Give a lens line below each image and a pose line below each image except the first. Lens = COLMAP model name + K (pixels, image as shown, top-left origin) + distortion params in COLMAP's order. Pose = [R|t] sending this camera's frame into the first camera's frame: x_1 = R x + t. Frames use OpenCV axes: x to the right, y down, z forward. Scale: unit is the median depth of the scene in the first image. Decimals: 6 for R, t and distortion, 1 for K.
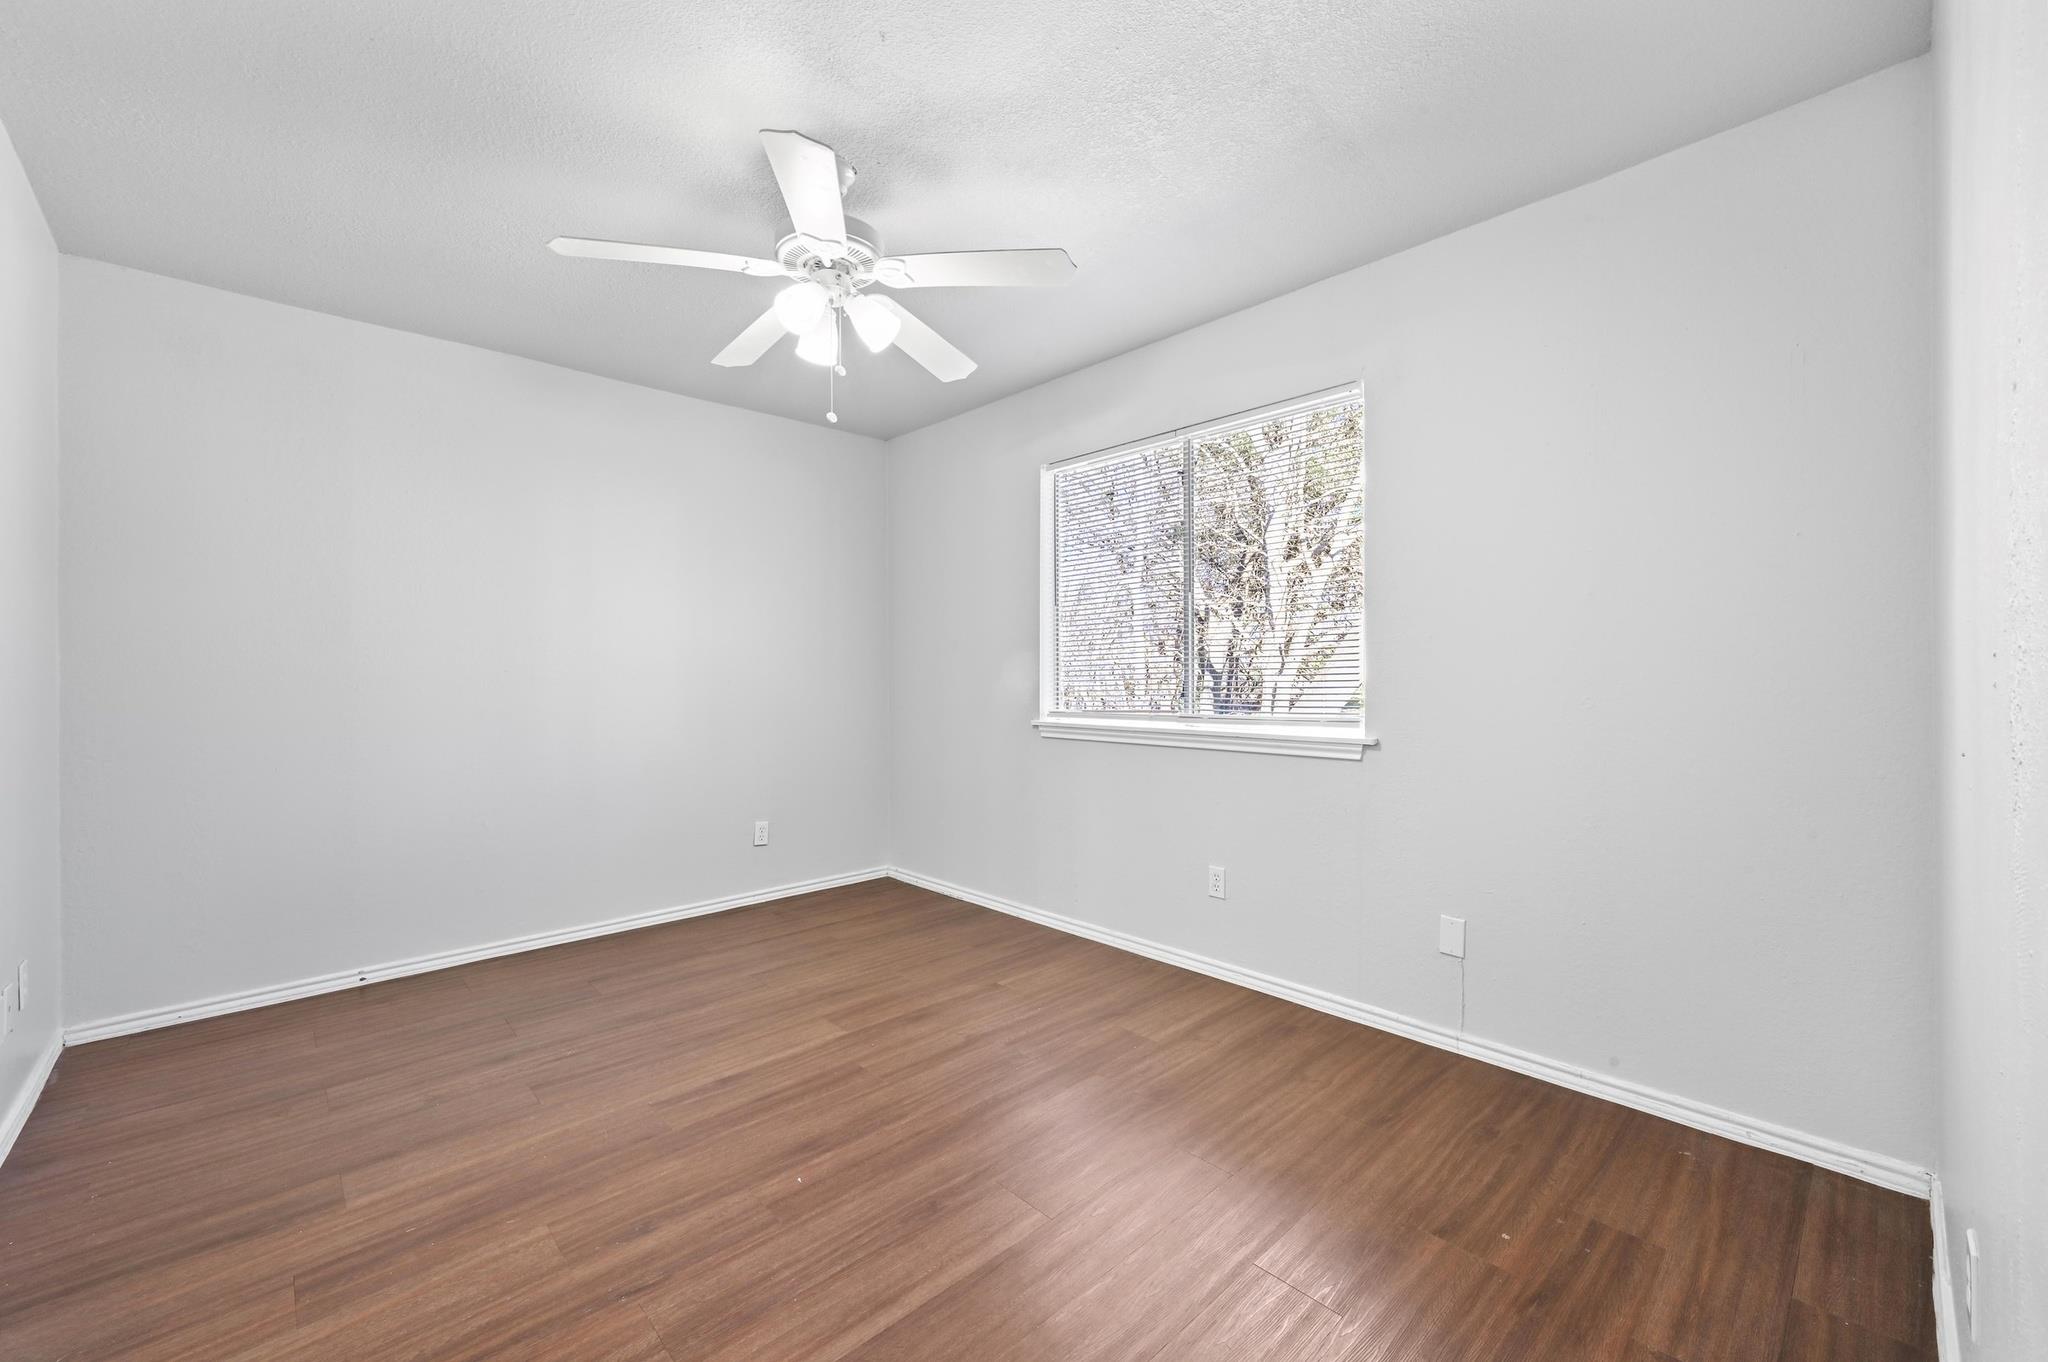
lens RADIAL K [[824.5, 0, 1024.0], [0, 824.5, 677.4], [0, 0, 1]] dist [0.000762, -0.000517]
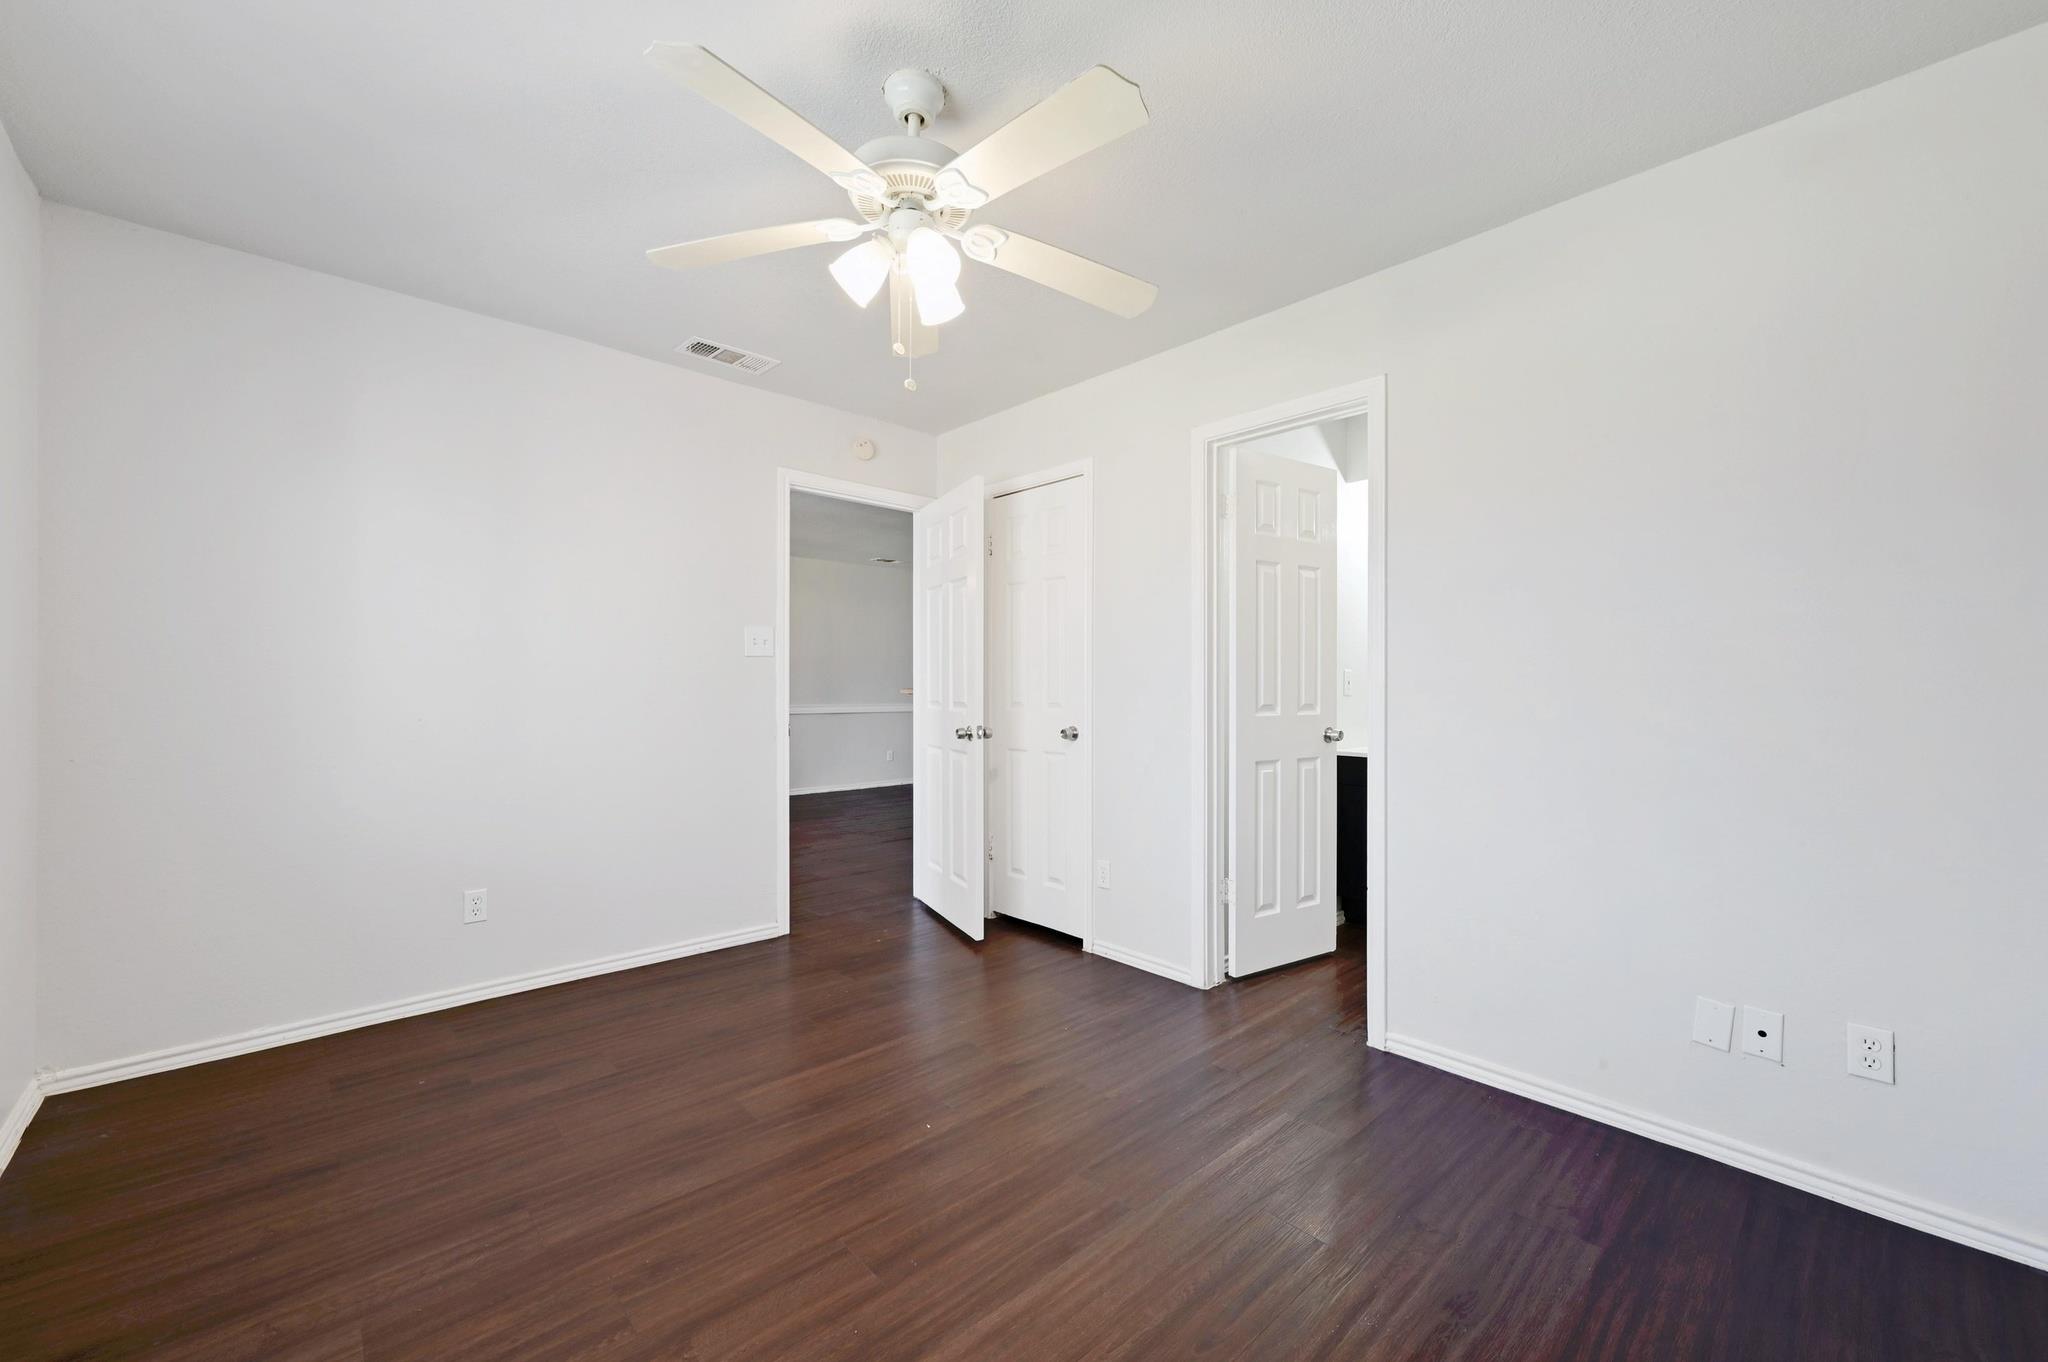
lens RADIAL K [[824.5, 0, 1025.6], [0, 824.5, 684.7], [0, 0, 1]] dist [0.000762, -0.000517]
pose [[-0.999940, 0.001382, 0.010870, -0.369749], [0.001395, 0.999998, 0.001156, -0.005112], [-0.010869, 0.001171, -0.999940, 1.885820]]
